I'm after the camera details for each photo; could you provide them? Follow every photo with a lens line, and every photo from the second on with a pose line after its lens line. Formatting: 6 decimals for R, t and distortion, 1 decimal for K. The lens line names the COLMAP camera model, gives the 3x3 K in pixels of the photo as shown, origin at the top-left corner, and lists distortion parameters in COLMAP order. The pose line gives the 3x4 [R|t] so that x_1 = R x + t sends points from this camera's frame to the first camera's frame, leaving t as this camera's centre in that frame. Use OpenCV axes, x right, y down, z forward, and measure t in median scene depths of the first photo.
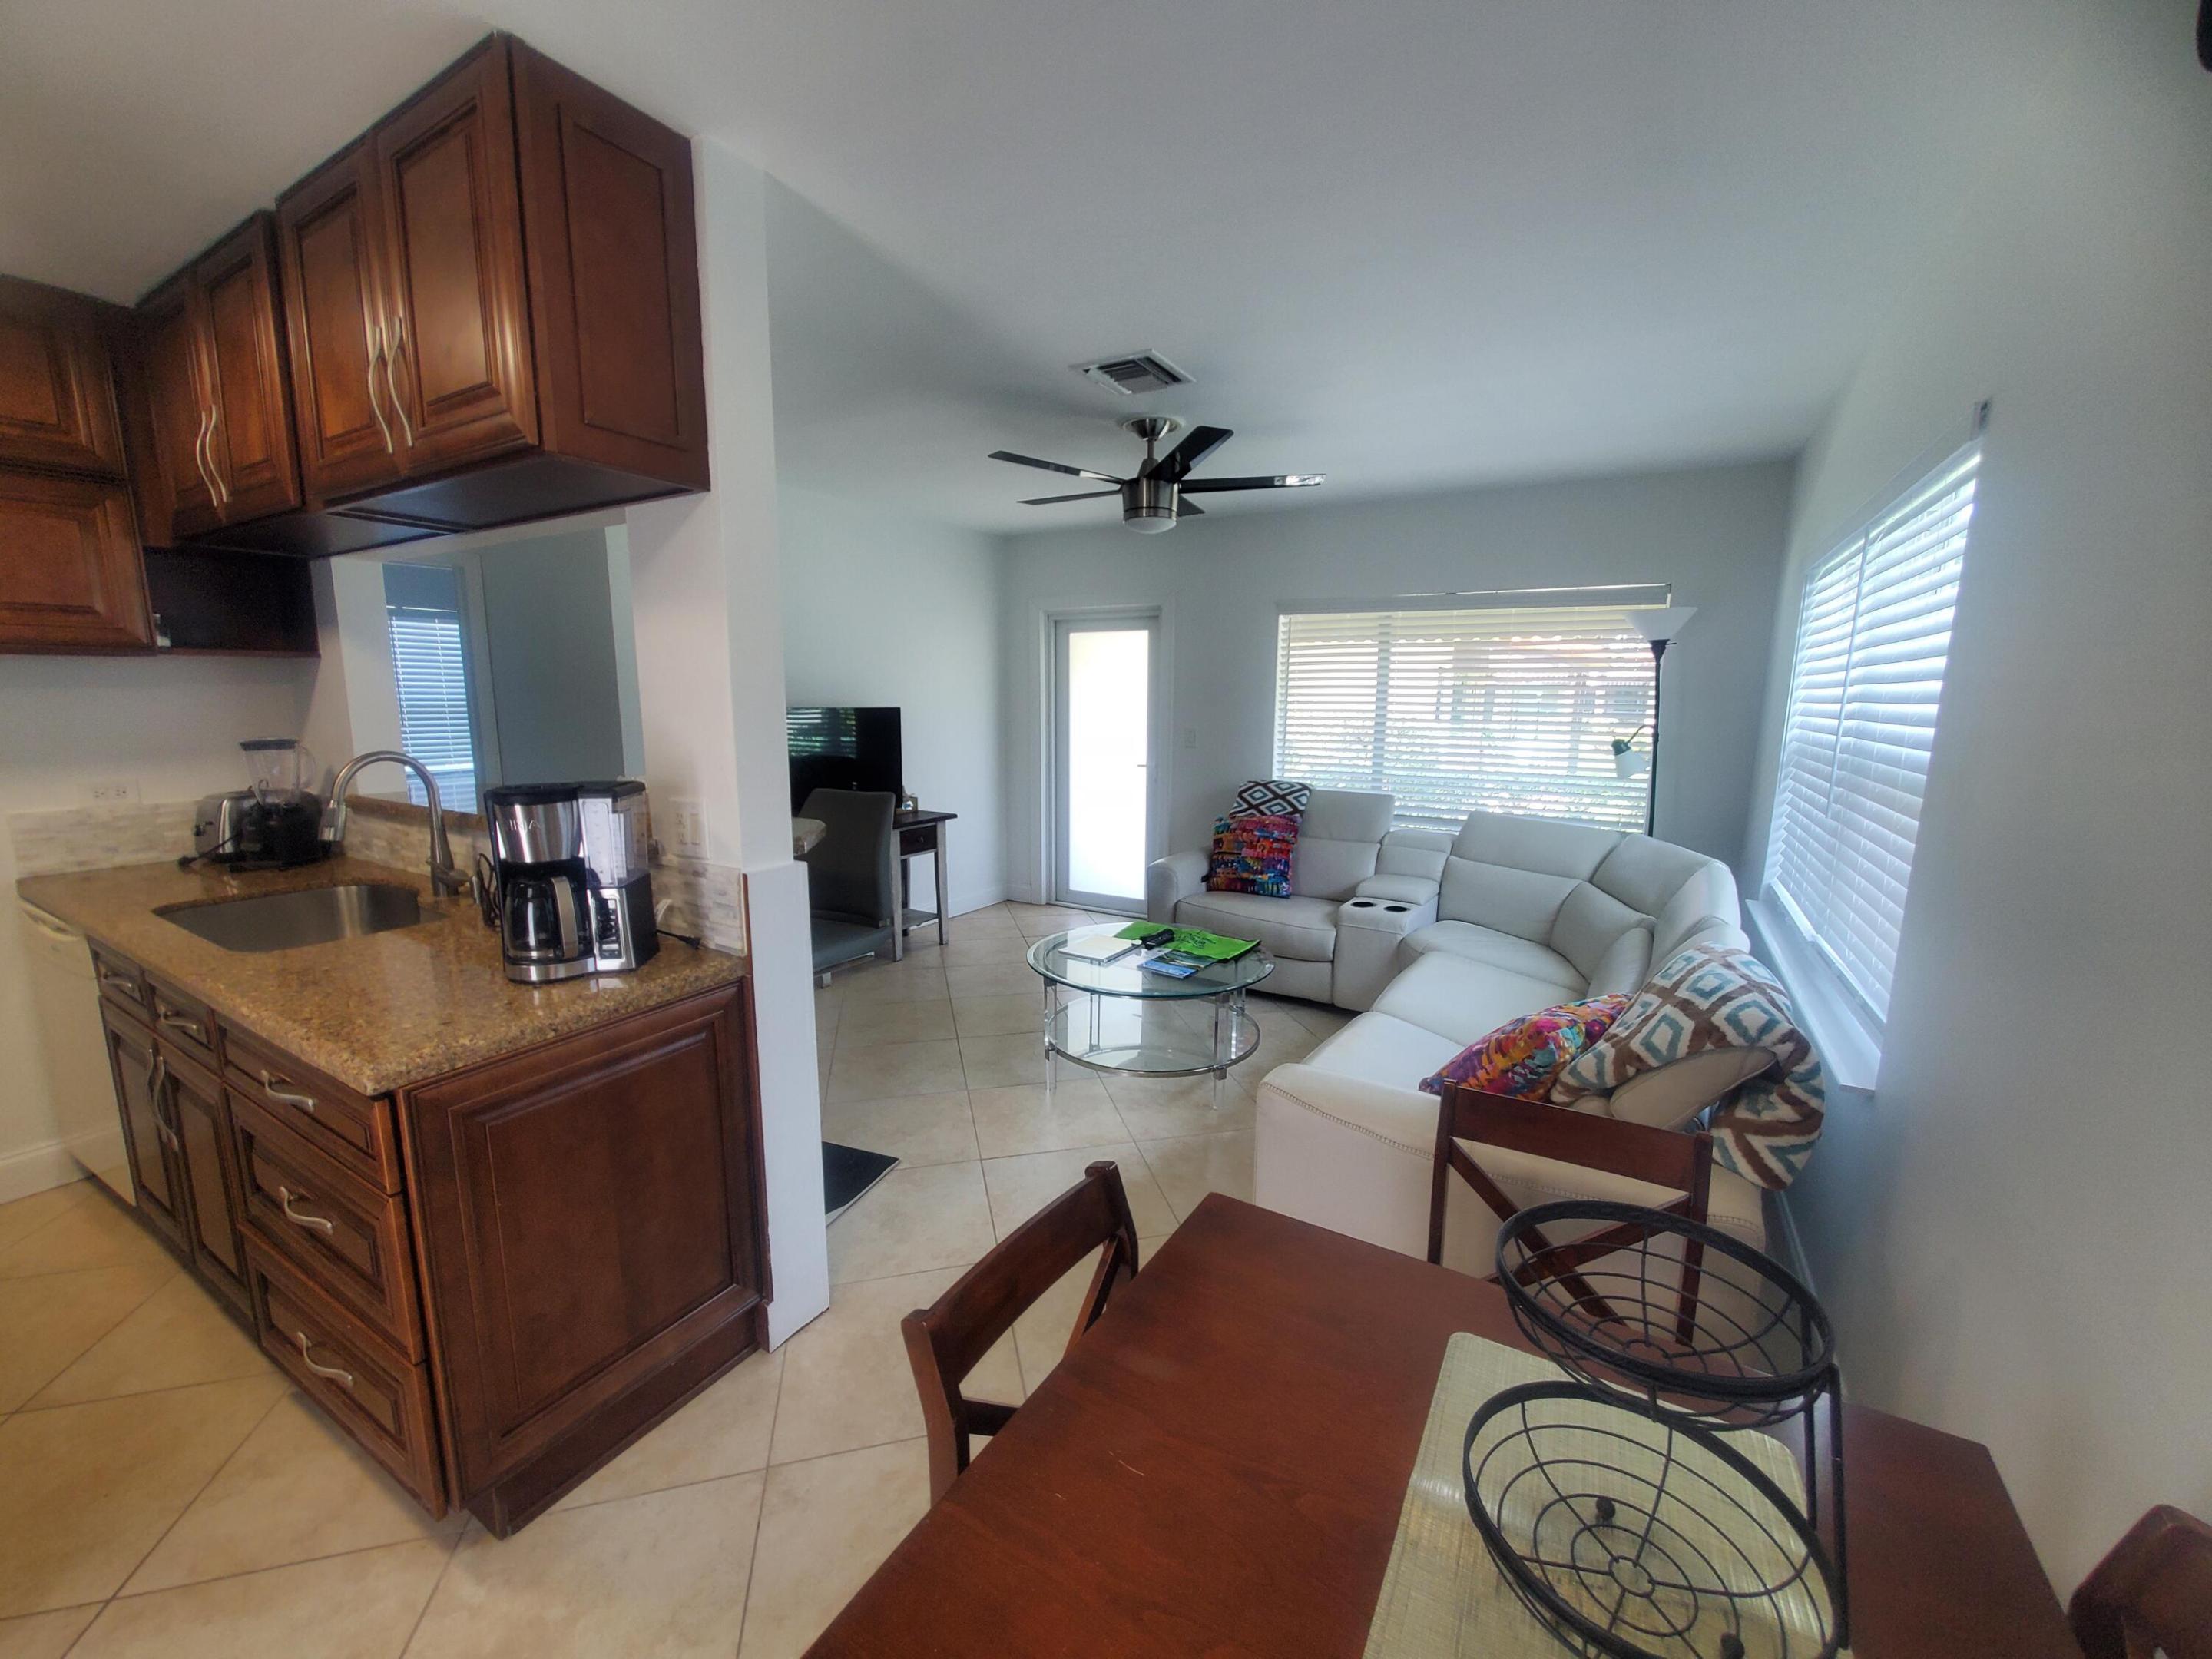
lens RADIAL K [[880.3, 0, 1109.2], [0, 880.3, 826.8], [0, 0, 1]] dist [0.001397, 0.000376]
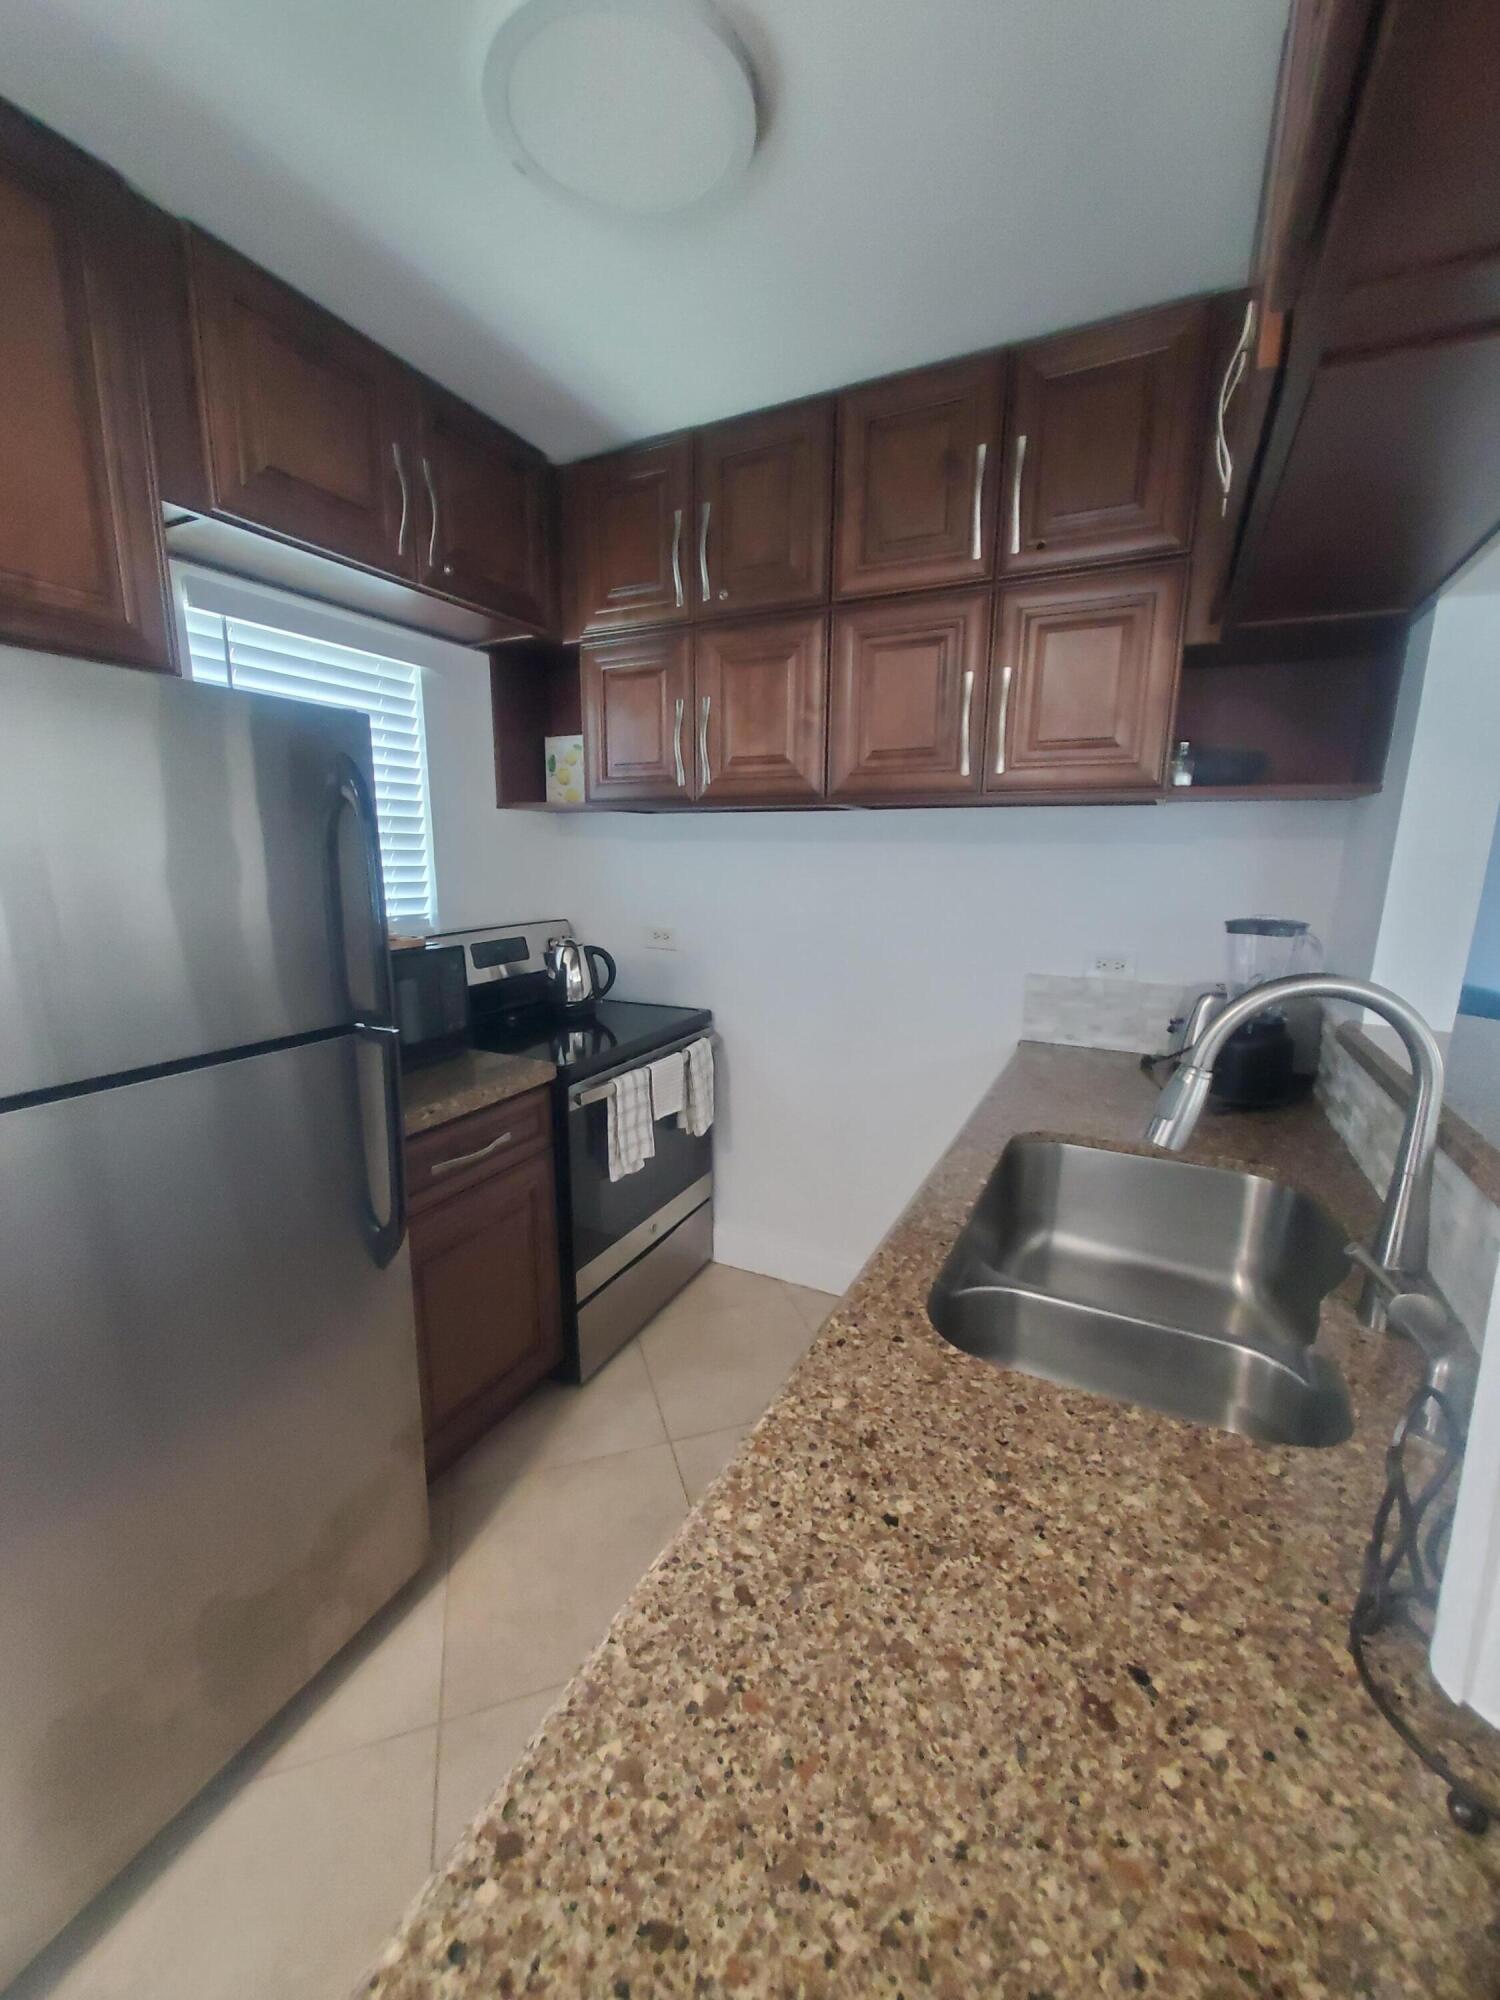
lens RADIAL K [[796.0, 0, 749.9], [0, 796.0, 991.8], [0, 0, 1]] dist [0.001397, 0.000376]
pose [[0.073023, 0.183719, -0.980263, -0.067512], [-0.175067, 0.969987, 0.168751, -0.014141], [0.981845, 0.159289, 0.102994, 0.099964]]
